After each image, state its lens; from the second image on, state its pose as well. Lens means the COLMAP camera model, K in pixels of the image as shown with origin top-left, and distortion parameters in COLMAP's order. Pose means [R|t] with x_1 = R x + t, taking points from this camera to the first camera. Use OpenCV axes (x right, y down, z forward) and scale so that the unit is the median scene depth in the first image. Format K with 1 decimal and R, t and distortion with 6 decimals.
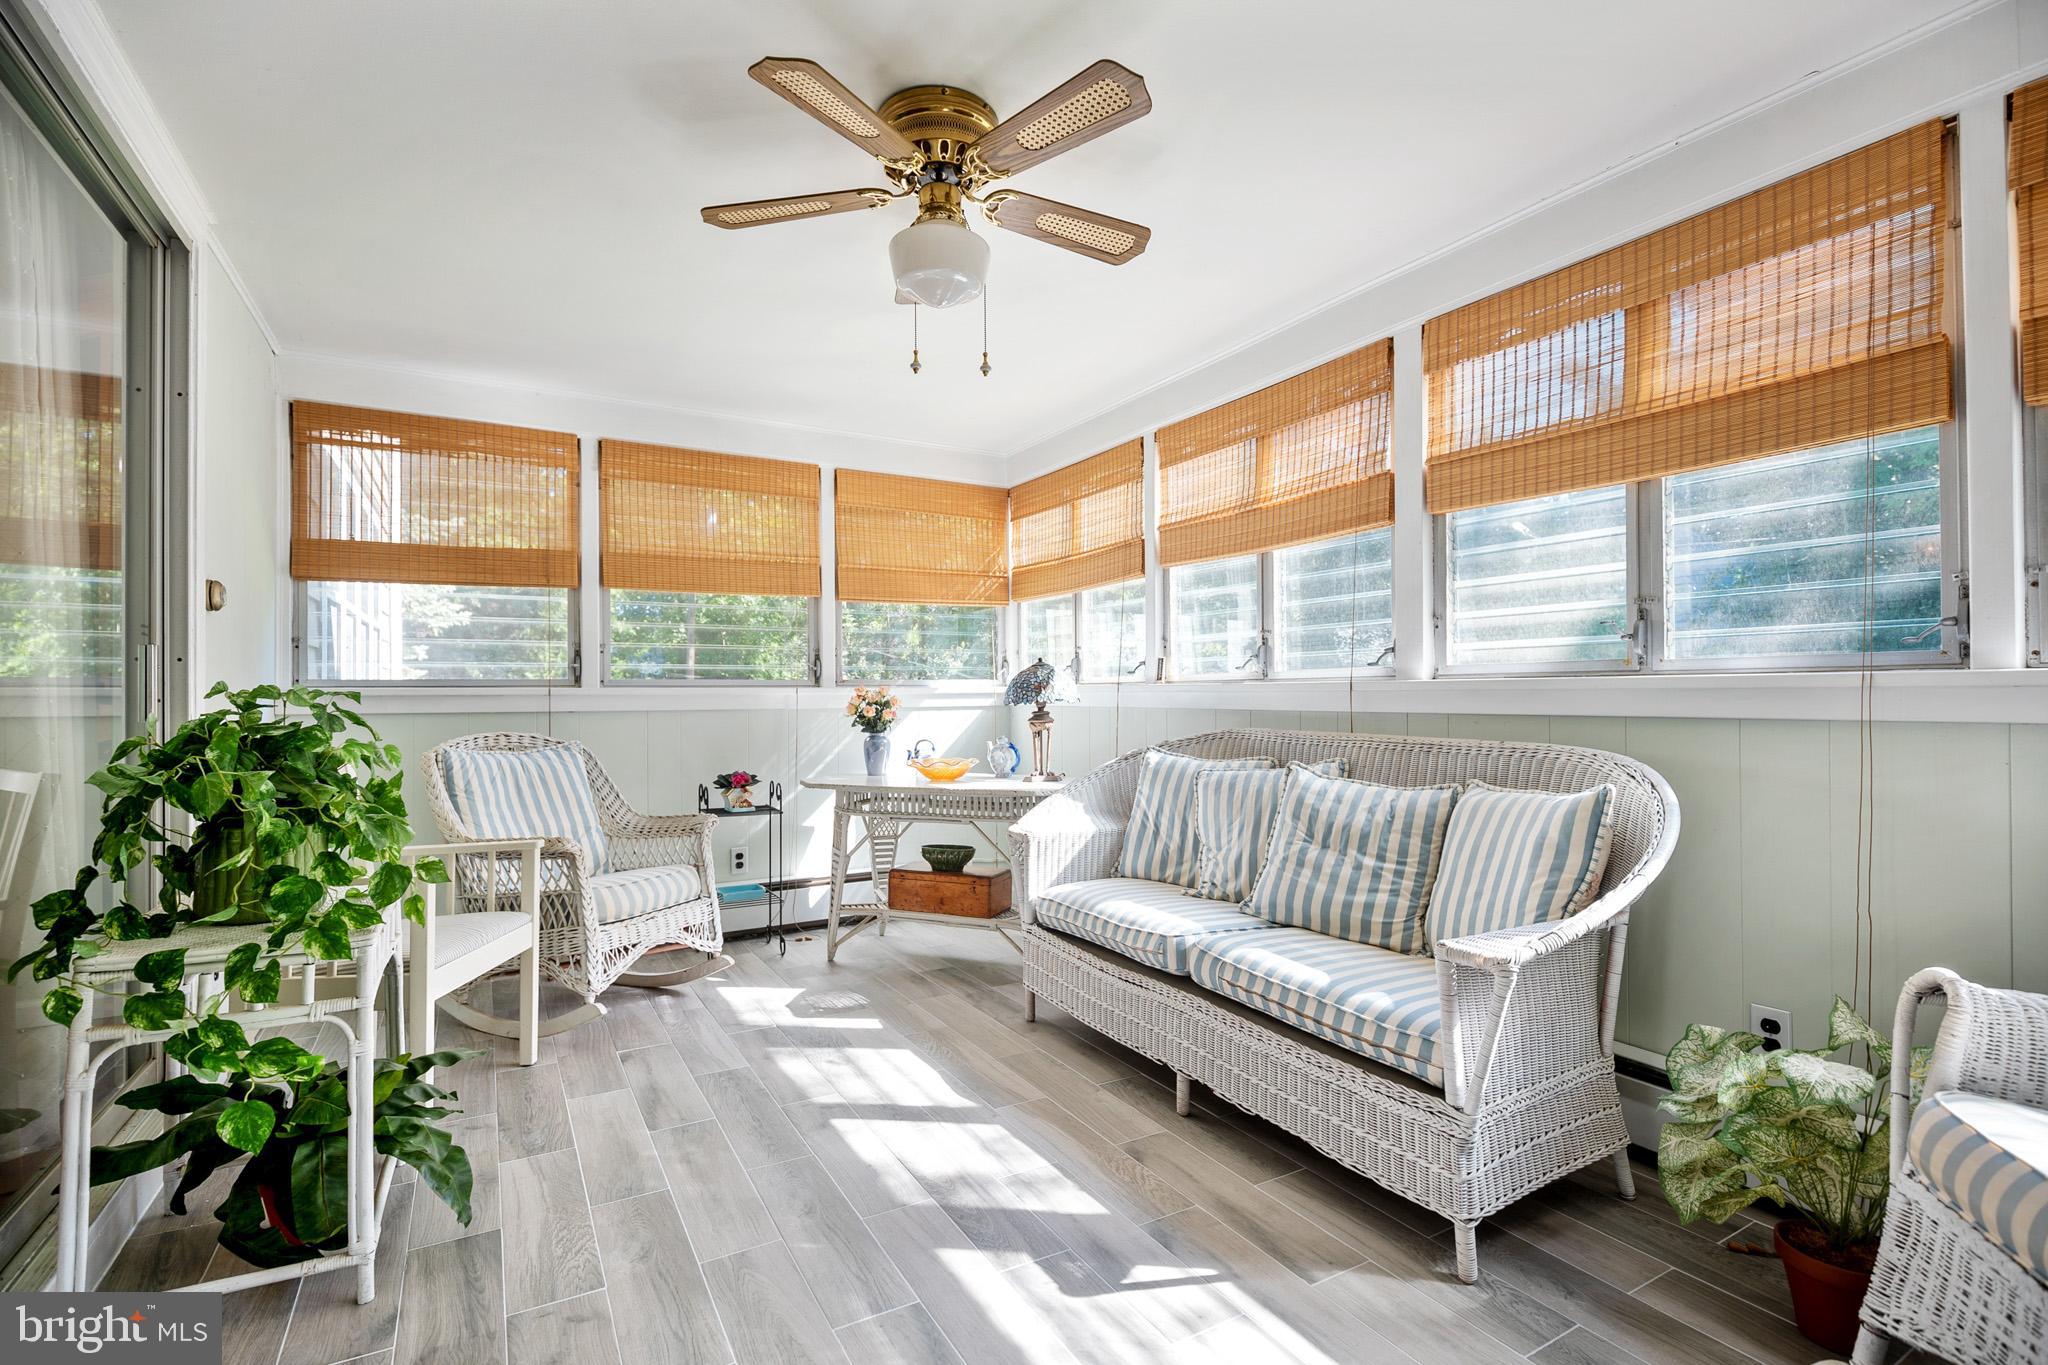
lens RADIAL K [[921.7, 0, 1011.4], [0, 921.7, 687.9], [0, 0, 1]] dist [-0.018575, 0.002917]
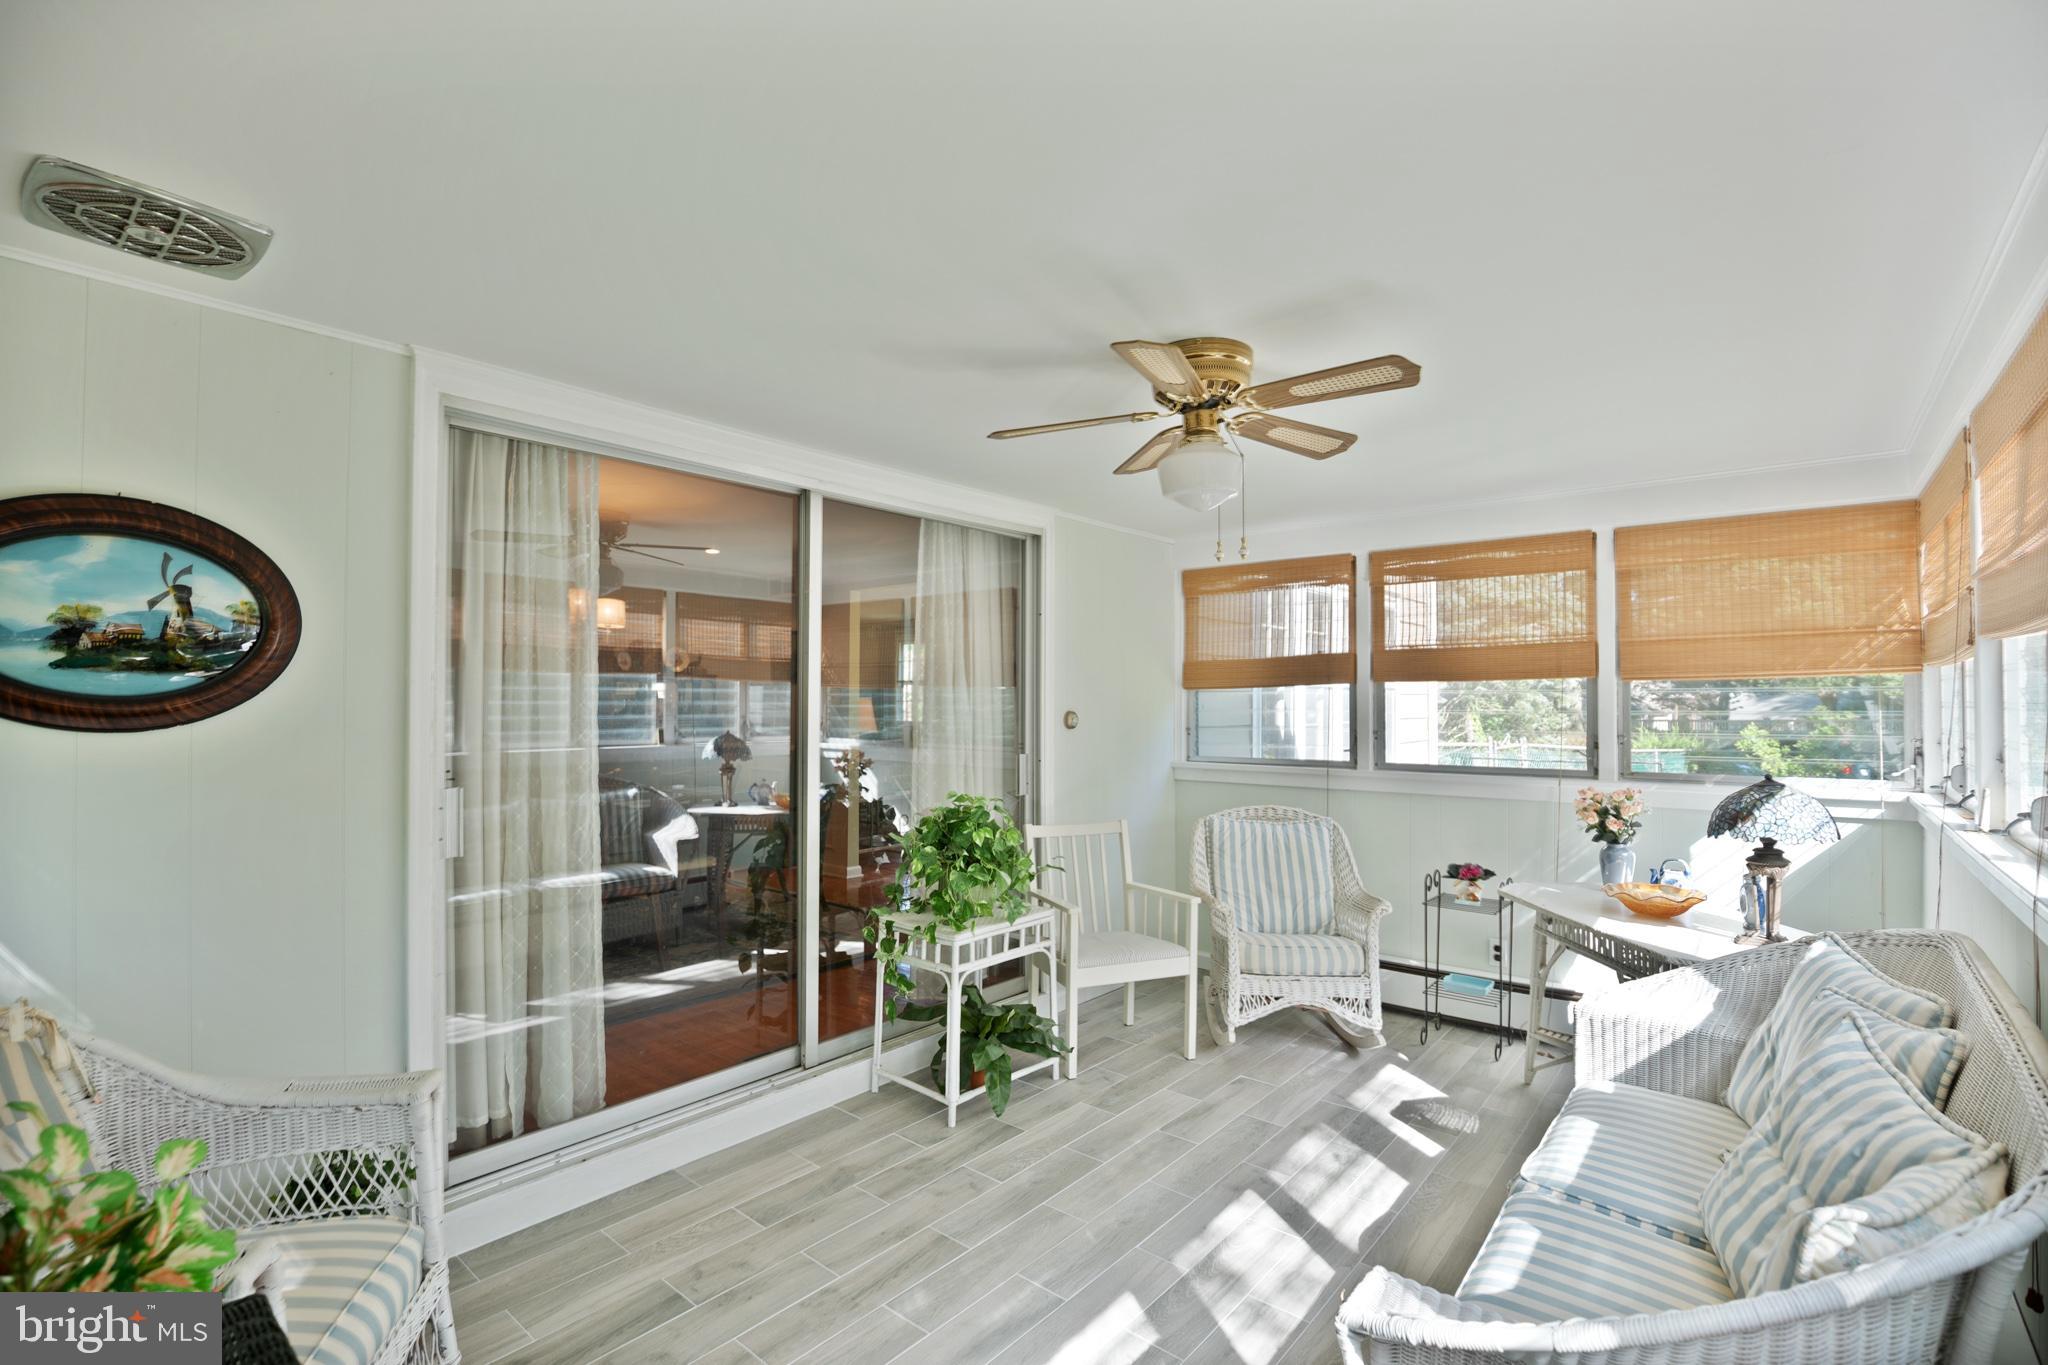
lens RADIAL K [[921.7, 0, 1012.0], [0, 921.7, 692.1], [0, 0, 1]] dist [-0.018575, 0.002917]
pose [[0.342030, -0.011910, -0.939614, 0.663033], [0.009784, 0.999911, -0.009112, -0.128194], [0.939638, -0.006076, 0.342116, 0.262833]]
